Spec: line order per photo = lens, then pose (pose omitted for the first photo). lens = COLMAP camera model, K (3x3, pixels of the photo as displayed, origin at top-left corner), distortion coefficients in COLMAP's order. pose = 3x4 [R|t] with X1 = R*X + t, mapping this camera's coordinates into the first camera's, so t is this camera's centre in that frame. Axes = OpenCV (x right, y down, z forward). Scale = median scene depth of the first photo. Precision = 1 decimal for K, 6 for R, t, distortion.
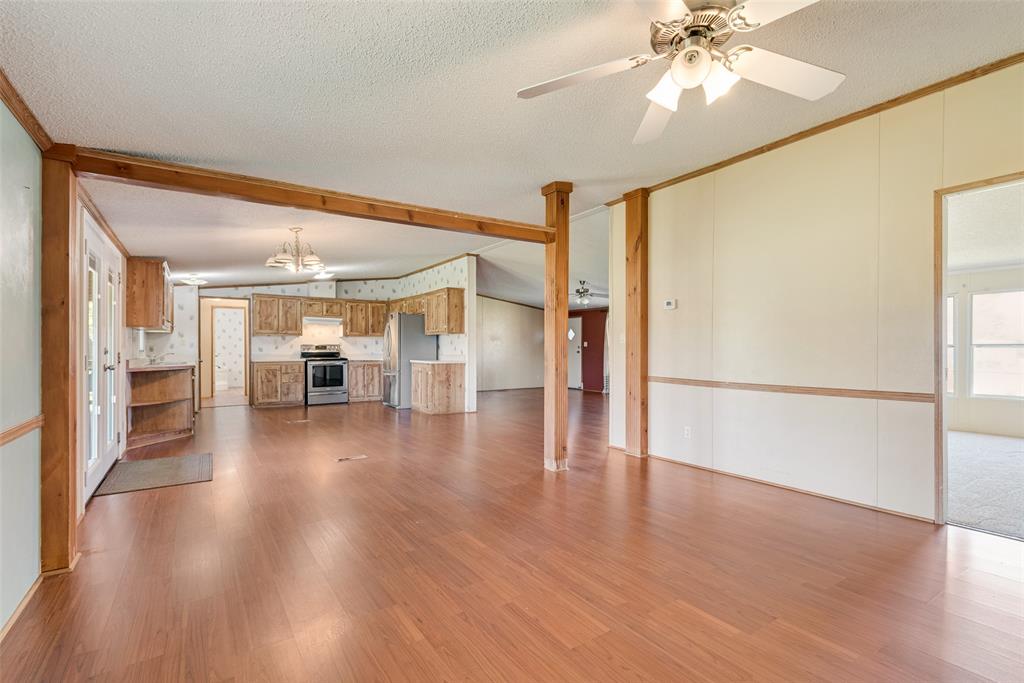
lens RADIAL K [[440.0, 0, 509.8], [0, 440.0, 346.3], [0, 0, 1]] dist [0.001522, 0.000159]
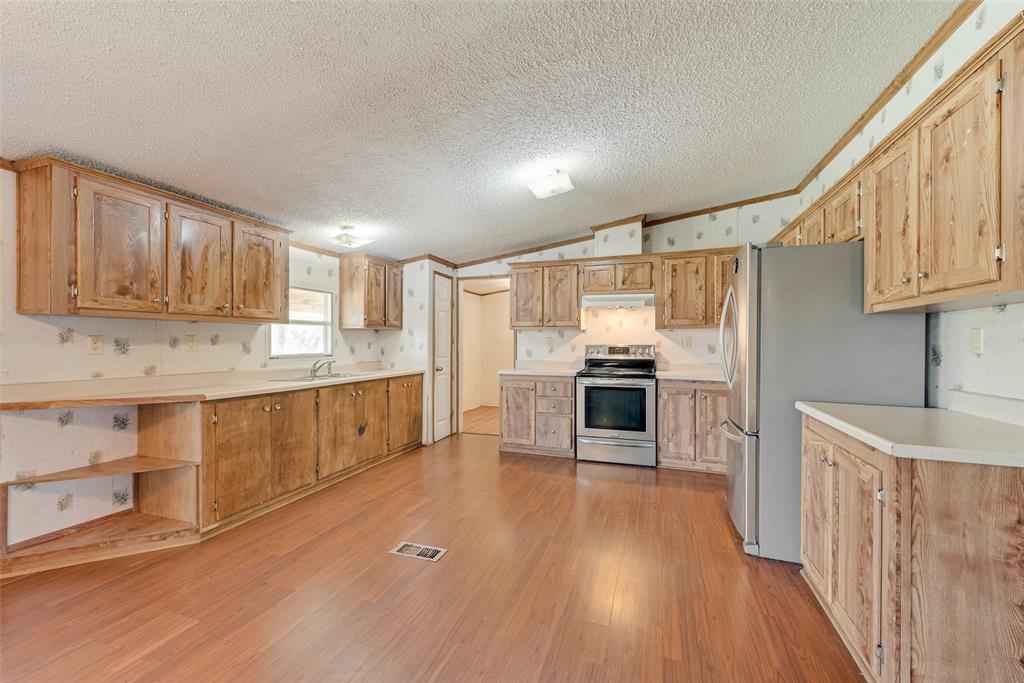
lens RADIAL K [[405.3, 0, 506.0], [0, 405.3, 346.3], [0, 0, 1]] dist [0.005926, -0.001952]
pose [[0.580377, 0.005025, -0.814332, -0.114386], [0.001260, 0.999974, 0.007069, -0.006721], [0.814347, -0.005129, 0.580356, 0.658260]]
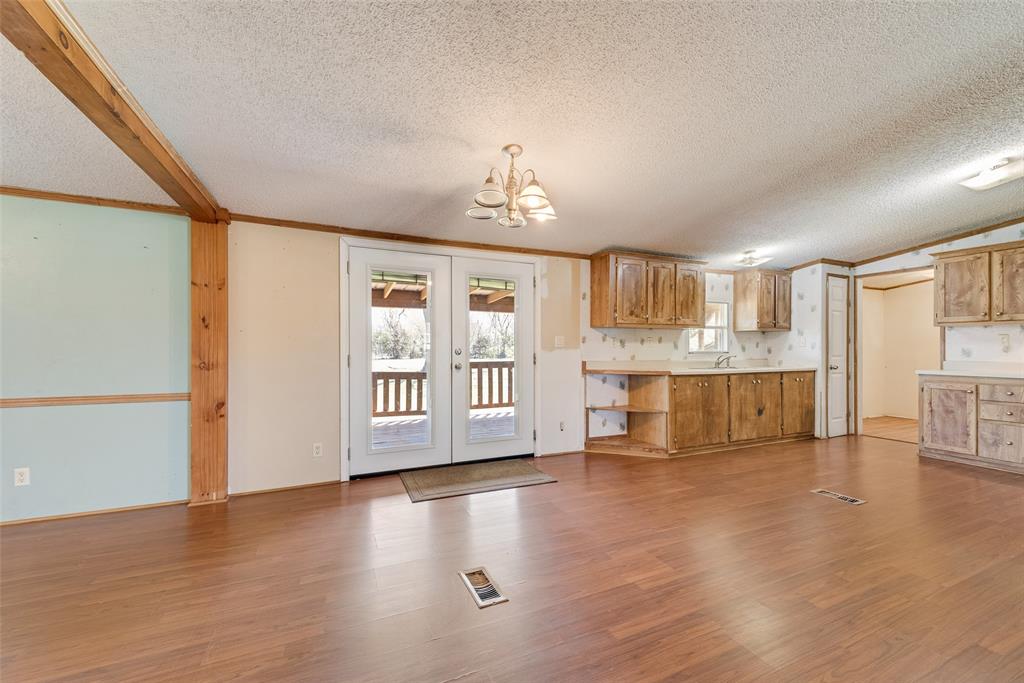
lens RADIAL K [[405.3, 0, 501.3], [0, 405.3, 347.5], [0, 0, 1]] dist [0.005926, -0.001952]
pose [[-0.179056, -0.005185, -0.983825, 0.036972], [0.001251, 0.999984, -0.005498, 0.003025], [0.983838, -0.002215, -0.179047, 0.541183]]
